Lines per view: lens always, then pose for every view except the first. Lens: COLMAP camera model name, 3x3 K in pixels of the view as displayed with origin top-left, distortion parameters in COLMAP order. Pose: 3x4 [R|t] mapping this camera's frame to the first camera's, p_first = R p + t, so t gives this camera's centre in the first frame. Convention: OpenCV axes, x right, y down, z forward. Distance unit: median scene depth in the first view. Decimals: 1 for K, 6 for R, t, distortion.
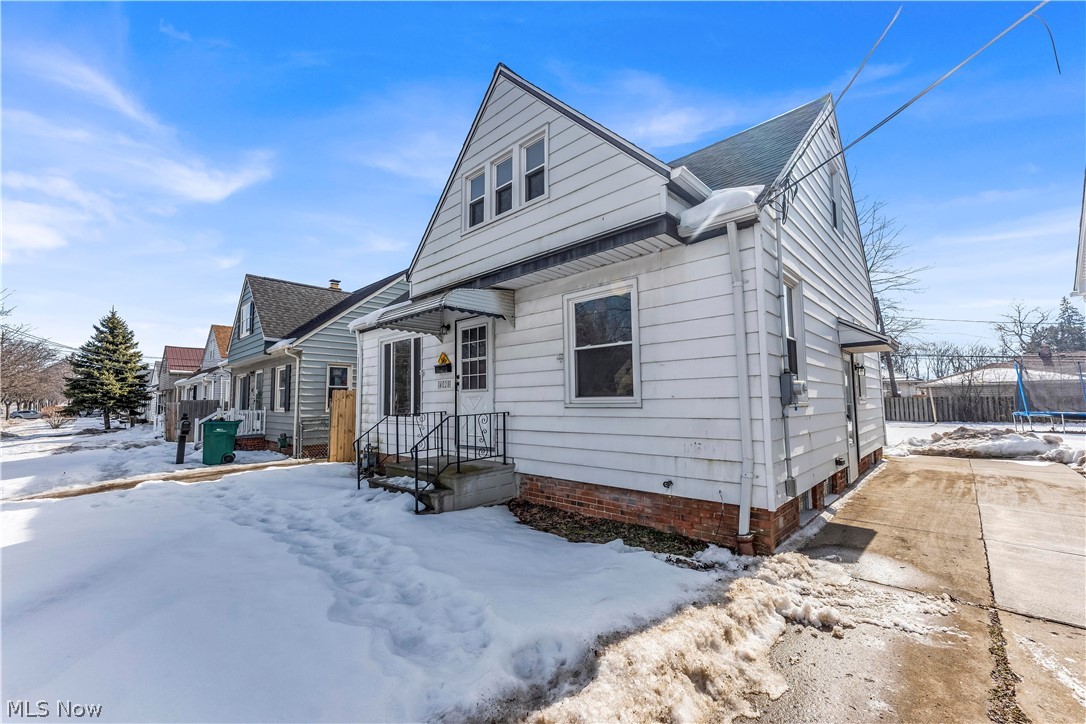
lens RADIAL K [[442.4, 0, 532.3], [0, 442.4, 367.4], [0, 0, 1]] dist [-0.003365, -0.000004]
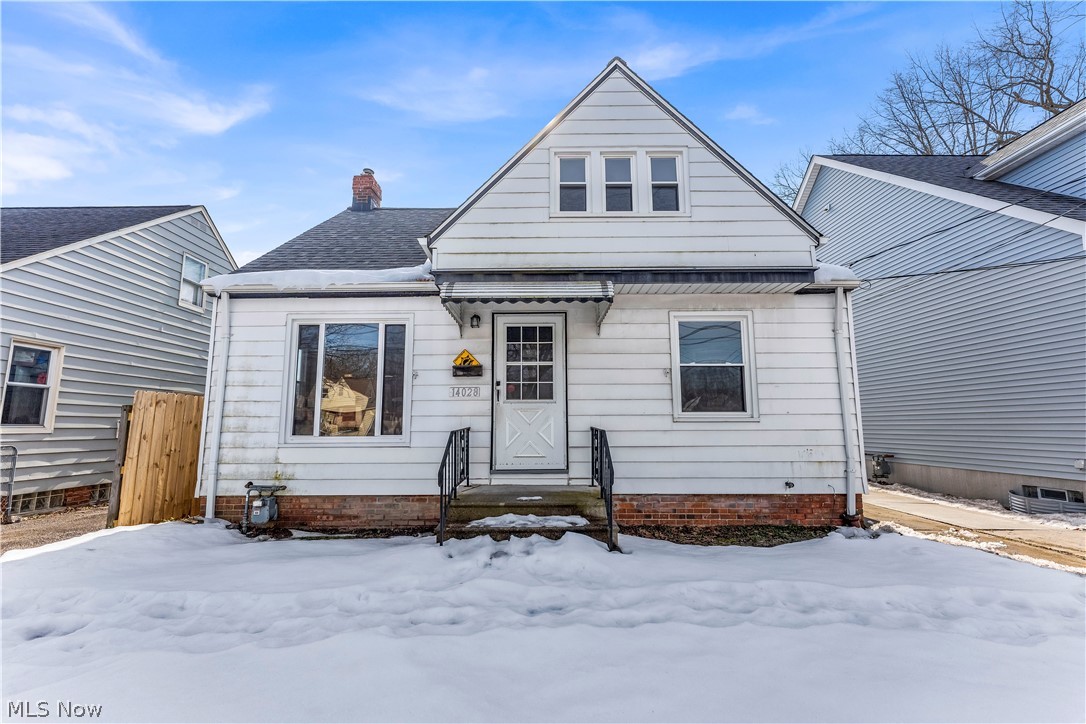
lens RADIAL K [[442.4, 0, 543.8], [0, 442.4, 368.0], [0, 0, 1]] dist [-0.003365, -0.000004]
pose [[0.721819, 0.099499, 0.684893, -0.840654], [-0.060597, 0.994897, -0.080672, 0.068080], [-0.689424, 0.016728, 0.724164, 0.470819]]
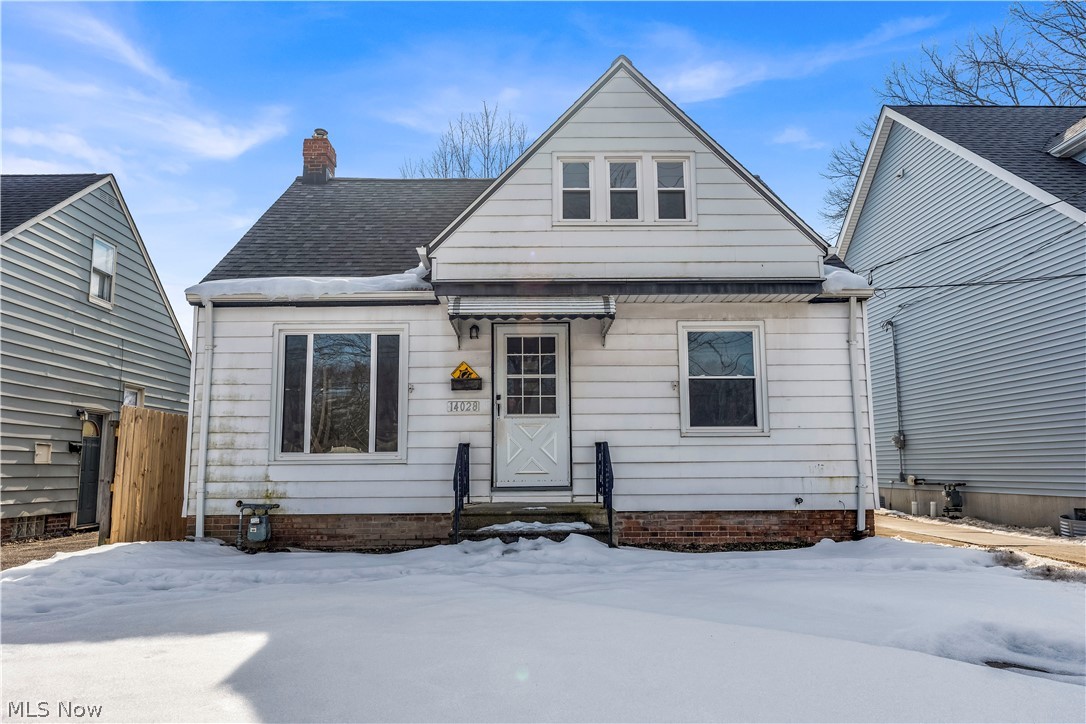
lens RADIAL K [[737.7, 0, 539.5], [0, 737.7, 365.3], [0, 0, 1]] dist [-0.008407, -0.001127]
pose [[0.714099, 0.104872, 0.692145, -1.283274], [-0.058035, 0.994180, -0.090759, 0.099974], [-0.697635, 0.024642, 0.716029, 0.053332]]
